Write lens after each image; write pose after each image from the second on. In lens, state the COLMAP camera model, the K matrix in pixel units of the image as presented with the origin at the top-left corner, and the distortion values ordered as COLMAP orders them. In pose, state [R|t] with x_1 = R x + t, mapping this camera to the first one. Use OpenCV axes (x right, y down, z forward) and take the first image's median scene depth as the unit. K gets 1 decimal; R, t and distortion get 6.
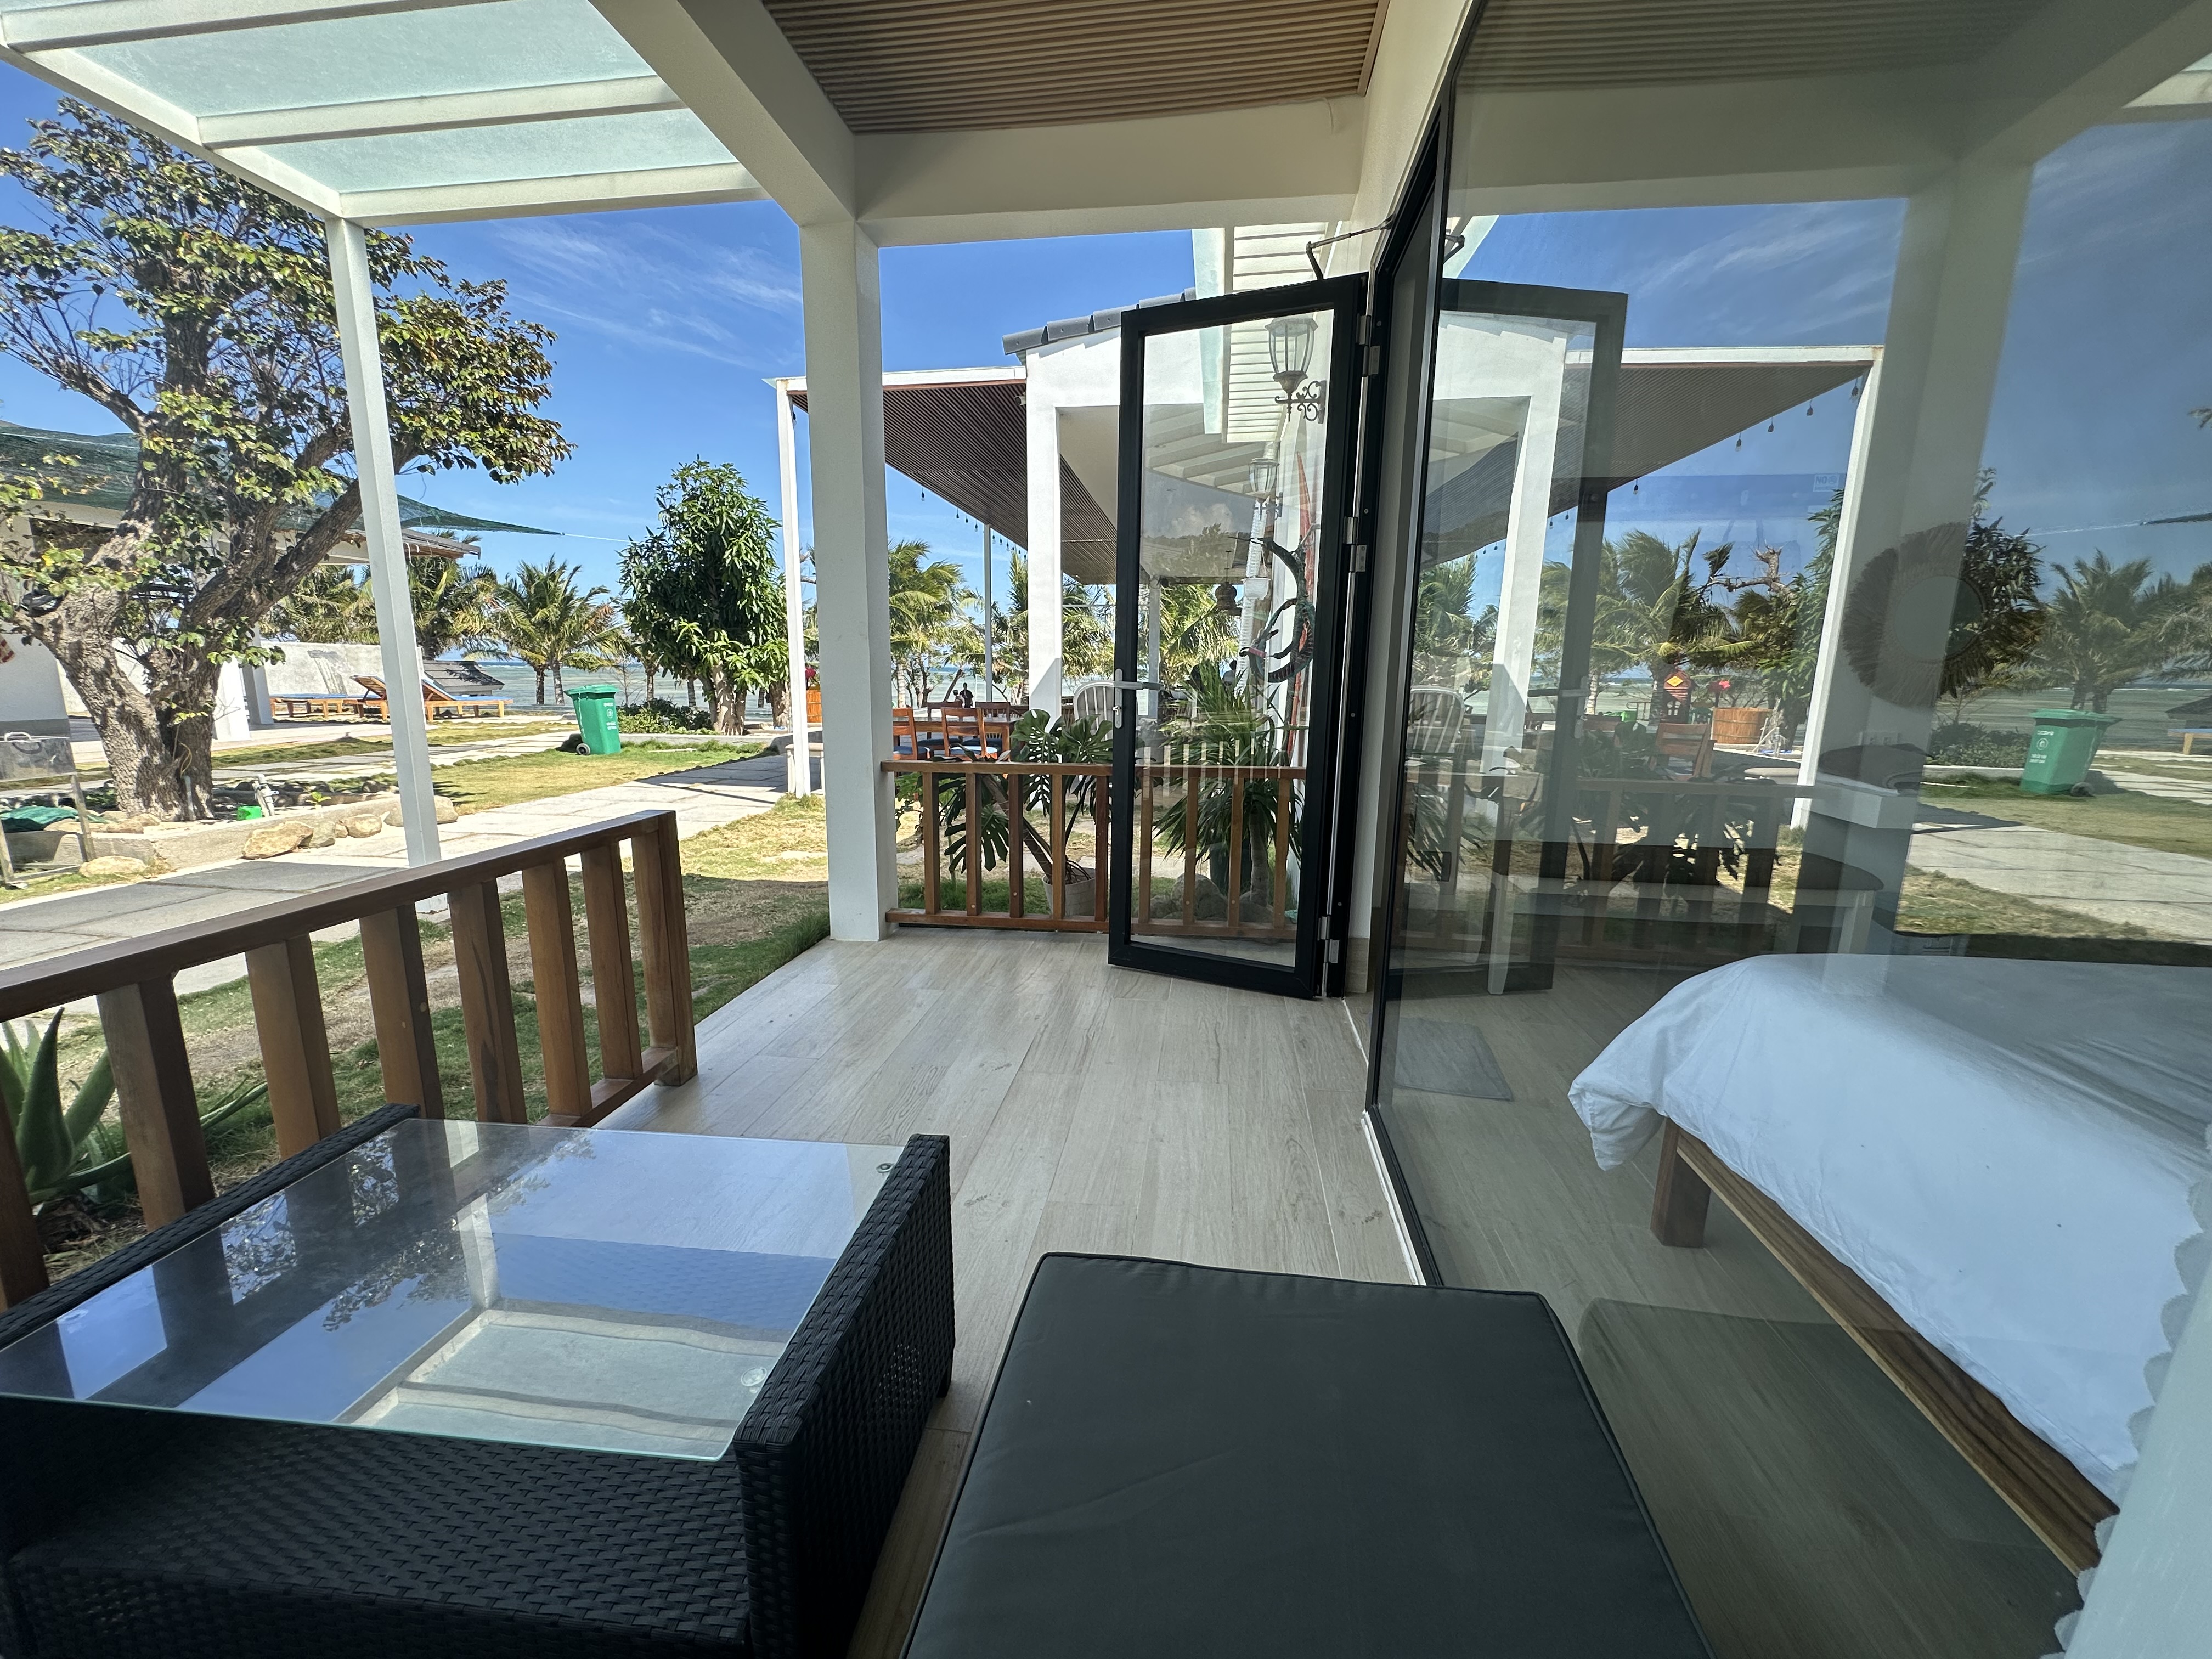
lens RADIAL K [[892.3, 0, 1101.7], [0, 892.3, 830.6], [0, 0, 1]] dist [-0.000293, 0.000674]
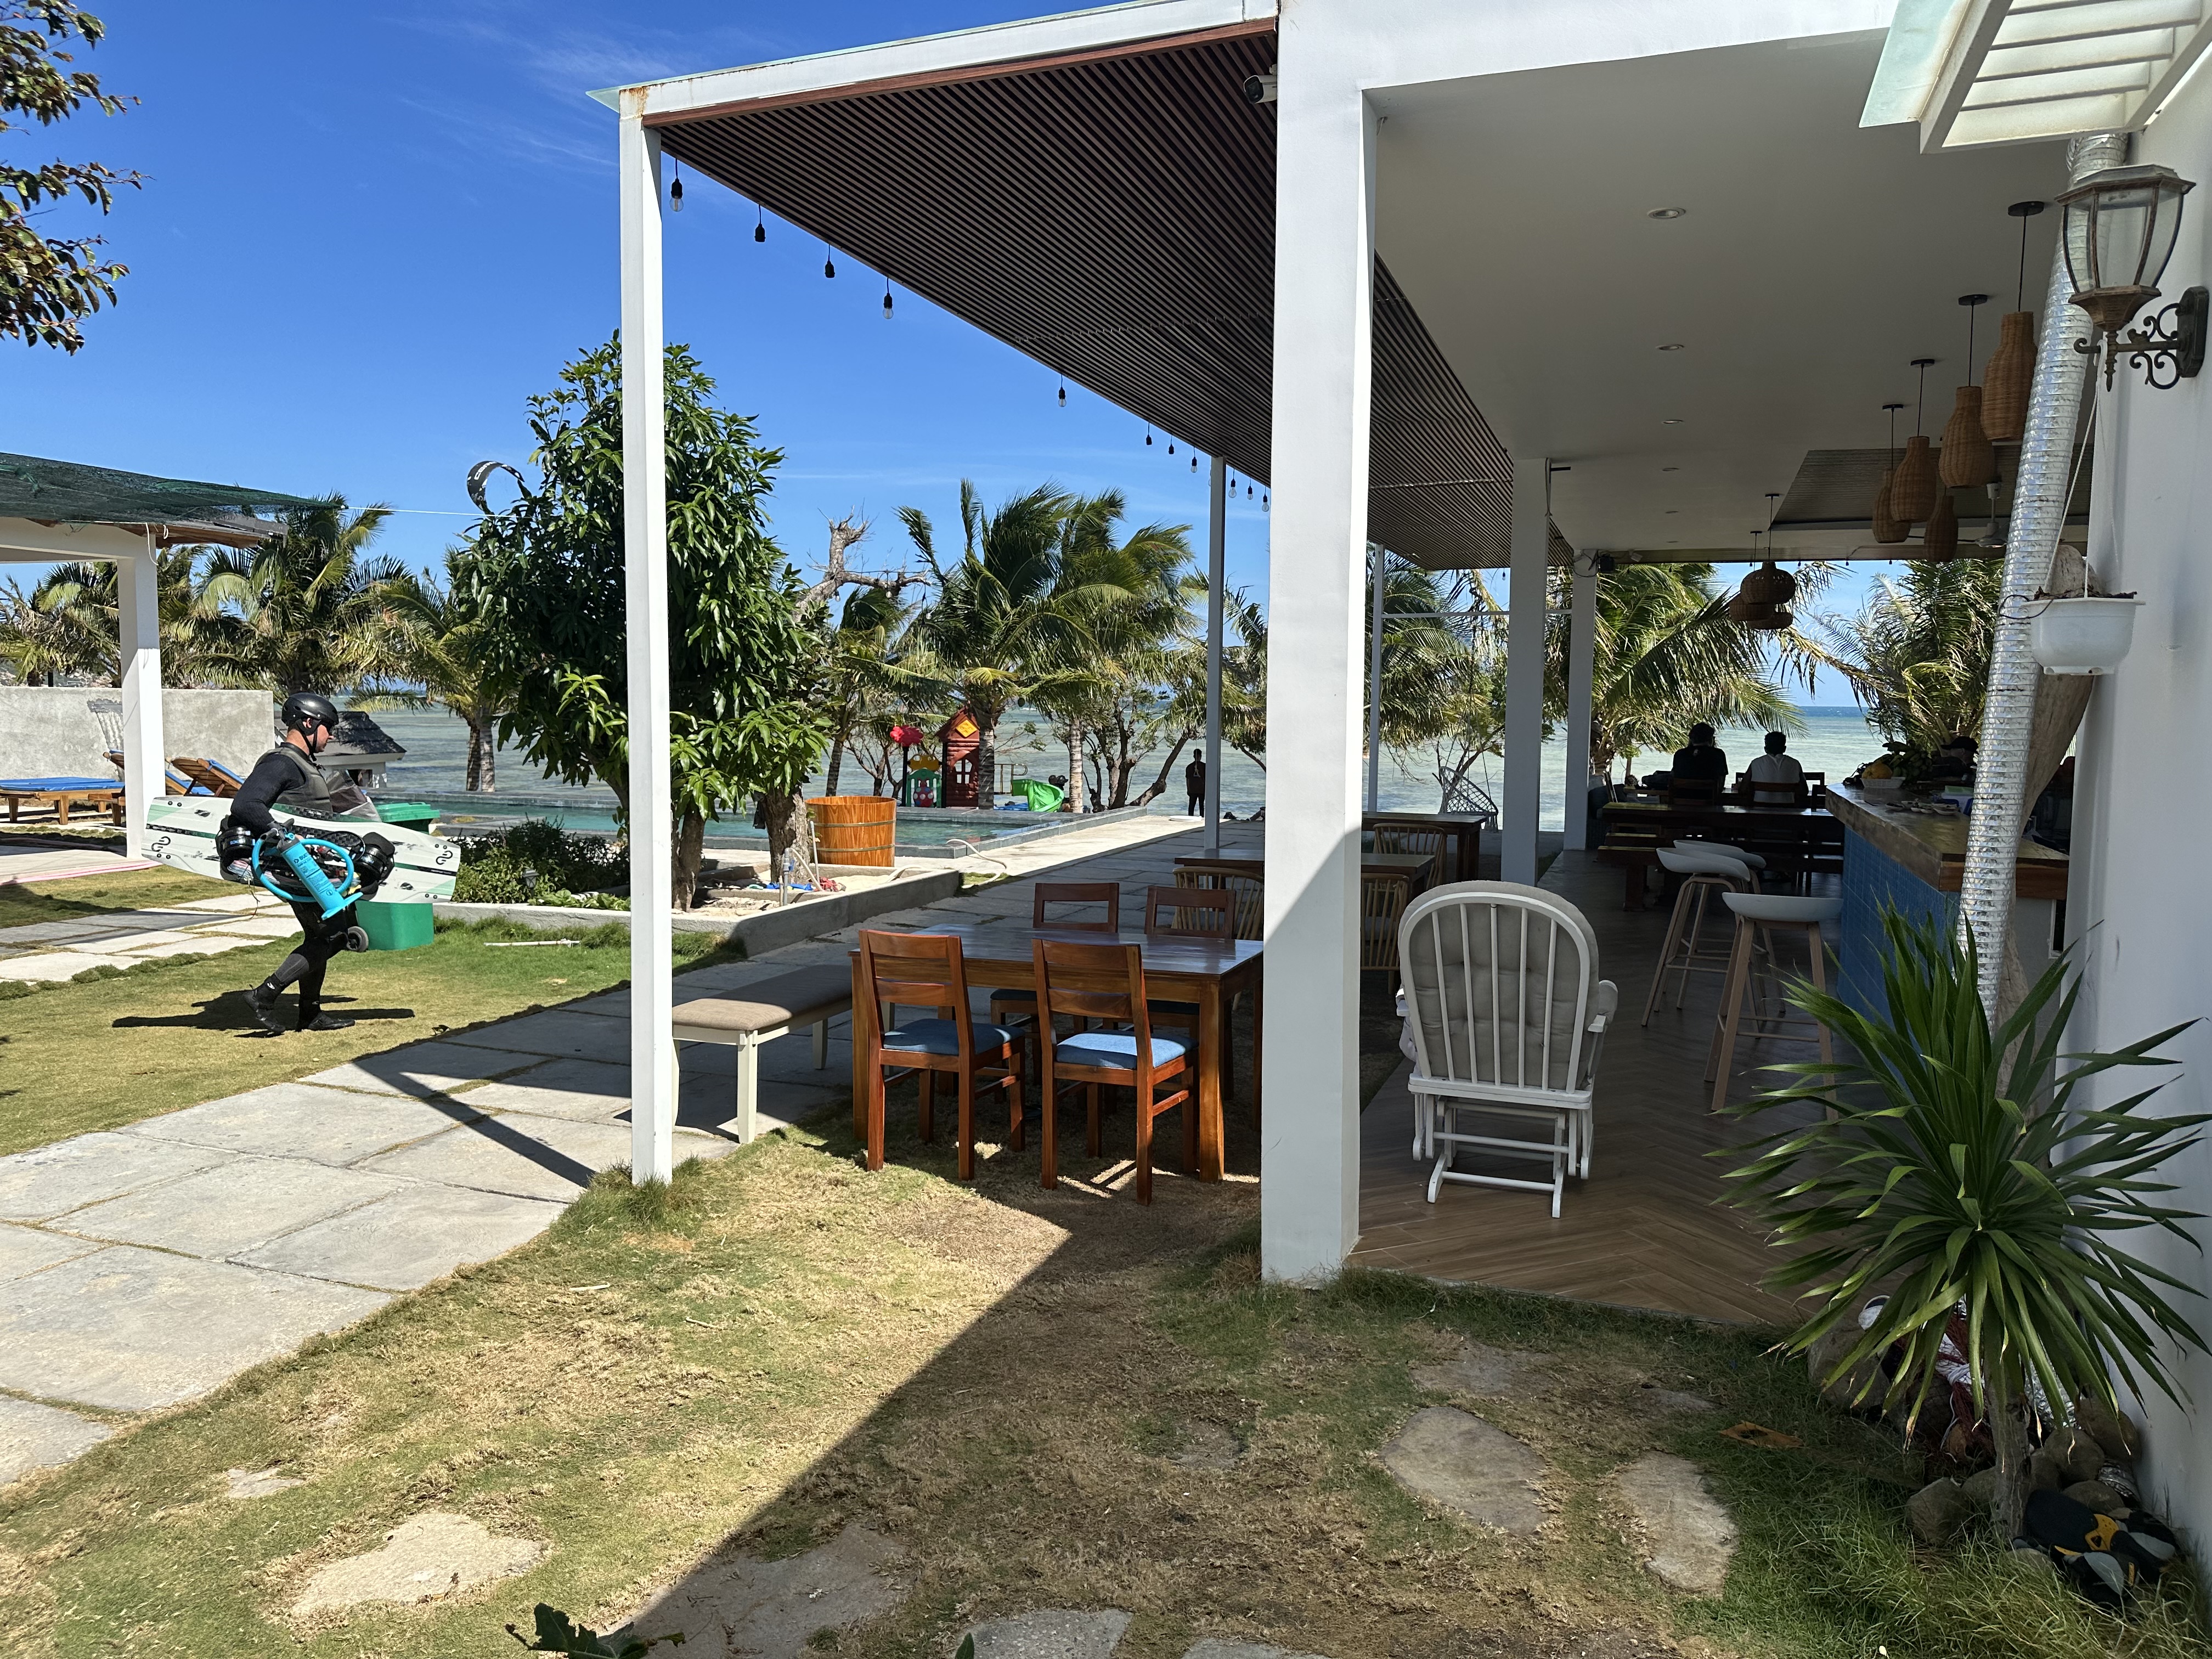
lens RADIAL K [[1551.2, 0, 1103.2], [0, 1551.2, 818.2], [0, 0, 1]] dist [0.038143, -0.008279]
pose [[0.975551, 0.016976, -0.219114, -0.008743], [-0.039678, 0.994233, -0.099629, -0.085546], [0.216160, 0.105887, 0.970599, 0.260429]]
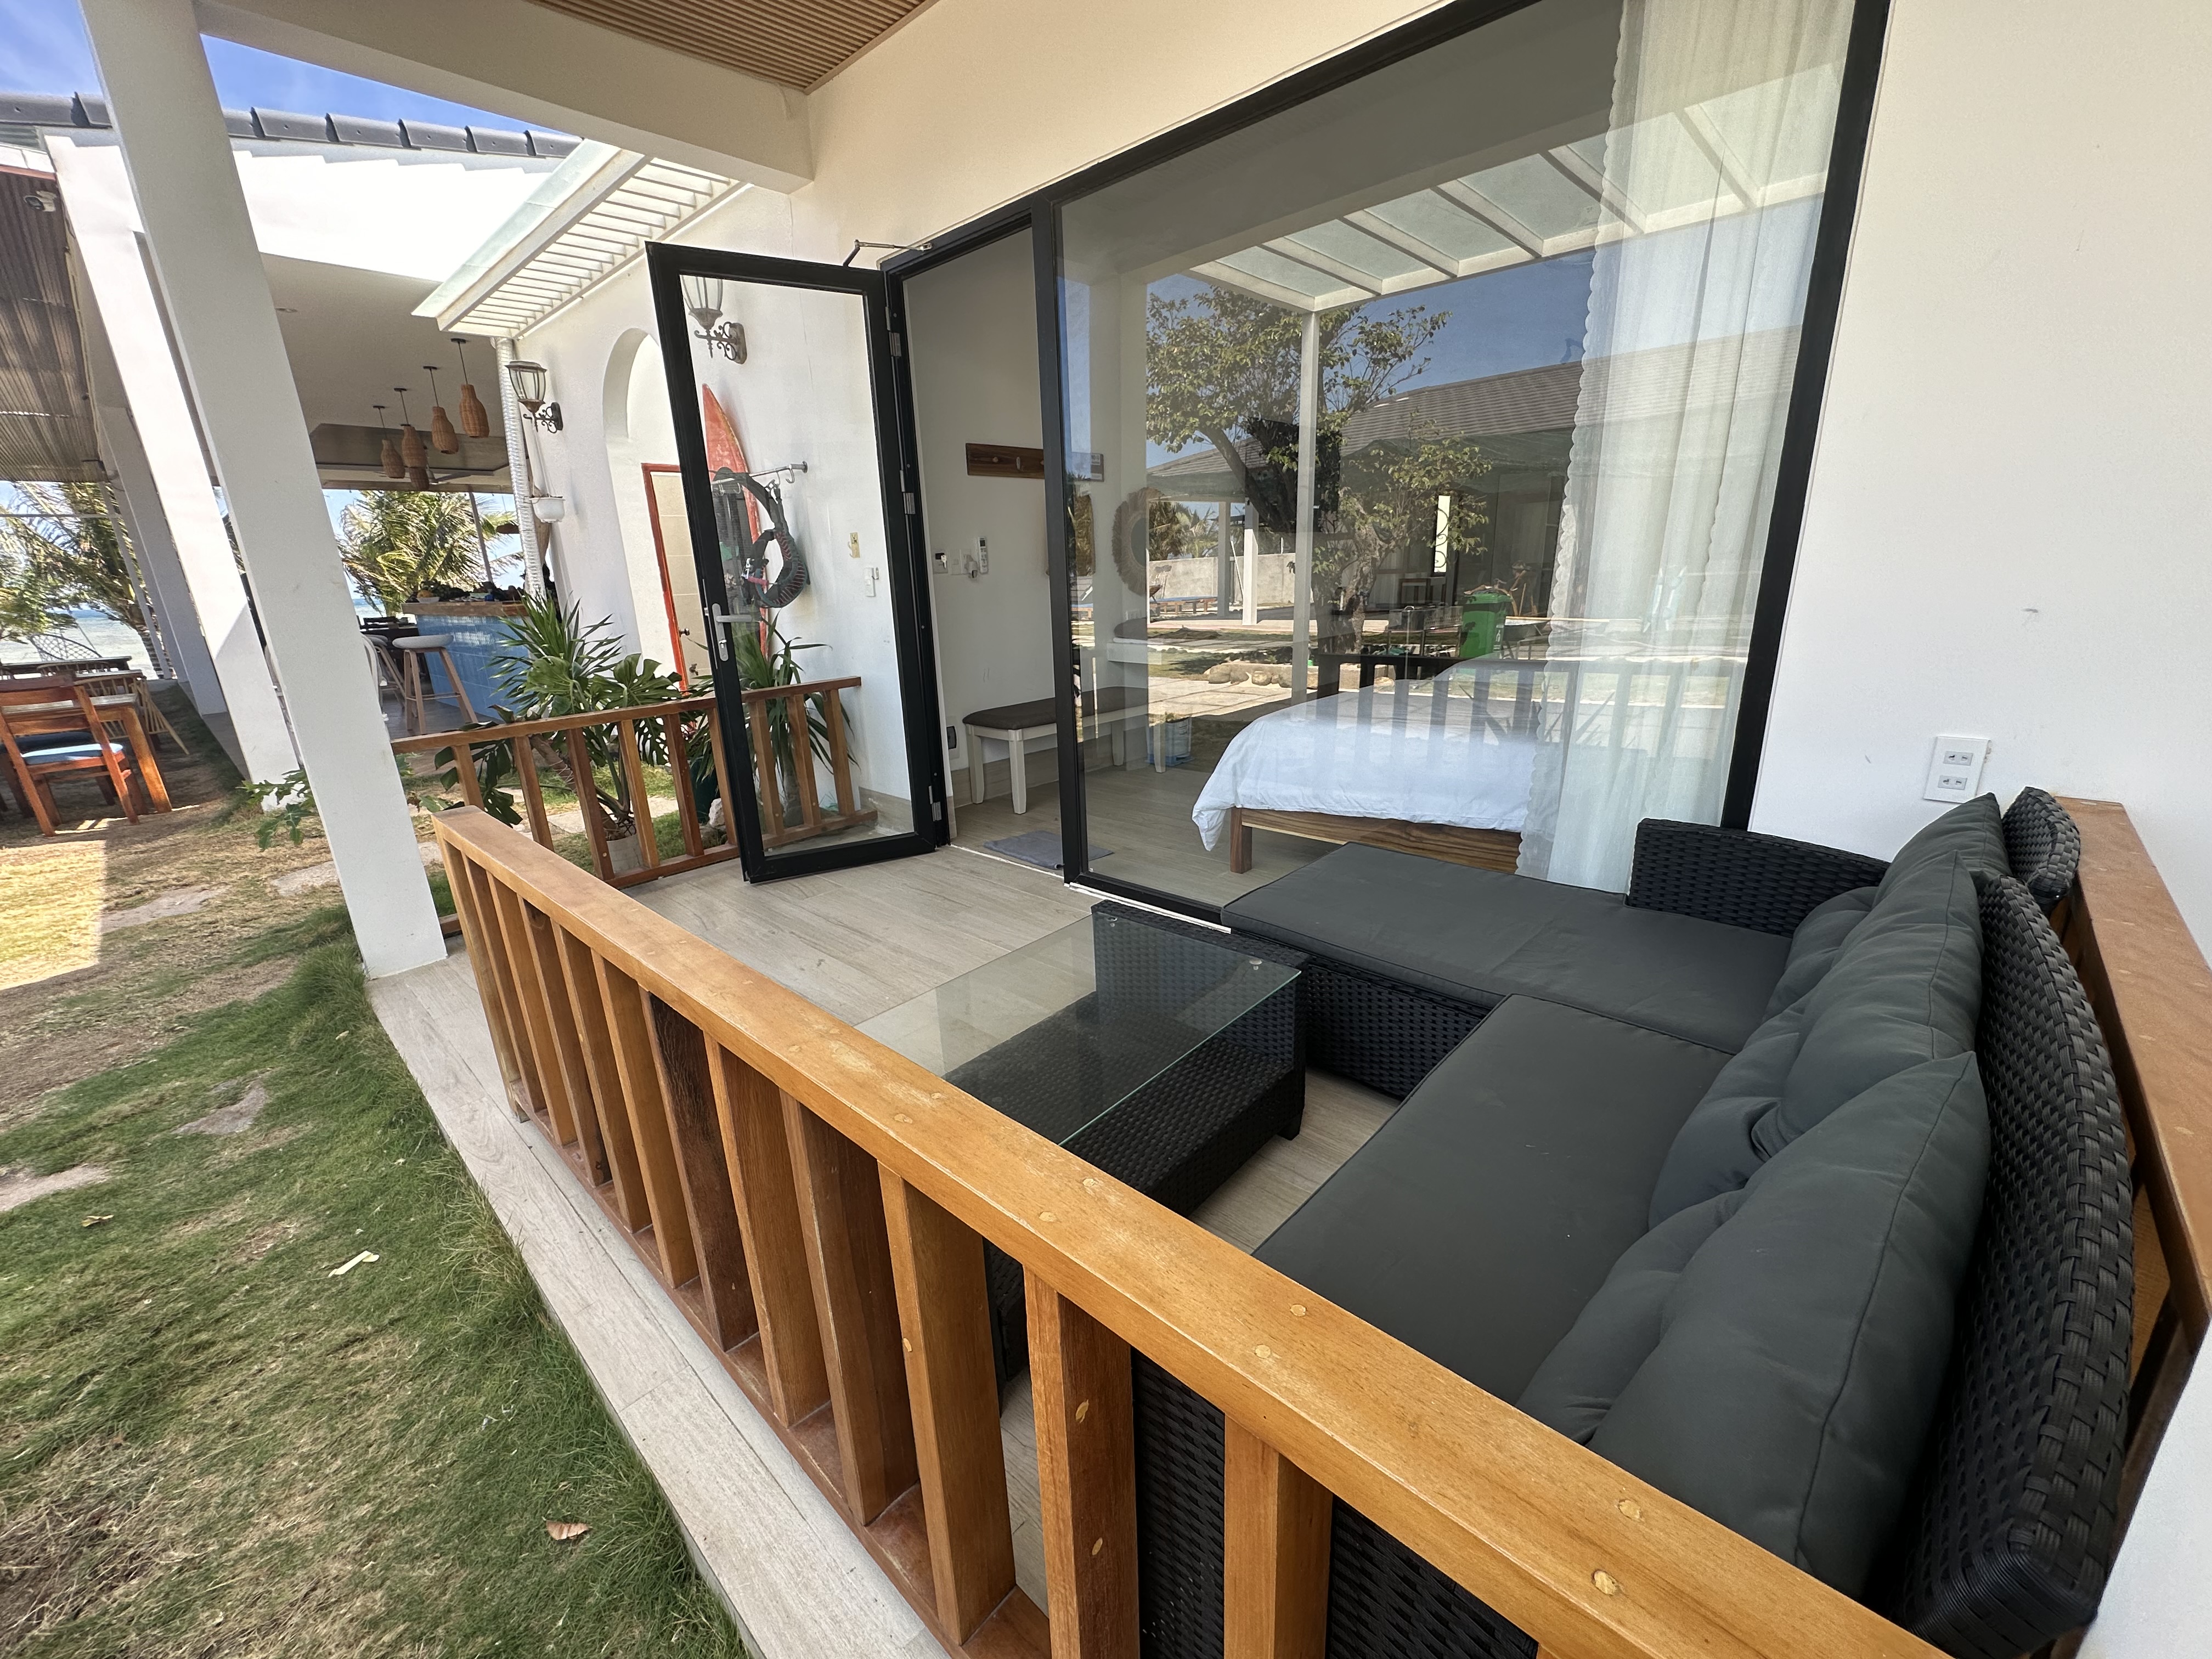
lens RADIAL K [[892.3, 0, 1104.8], [0, 892.3, 831.7], [0, 0, 1]] dist [-0.000293, 0.000674]
pose [[0.583339, -0.265183, 0.767720, -0.159007], [0.190748, 0.963494, 0.187871, -0.009076], [-0.789513, 0.036848, 0.612626, 0.002293]]
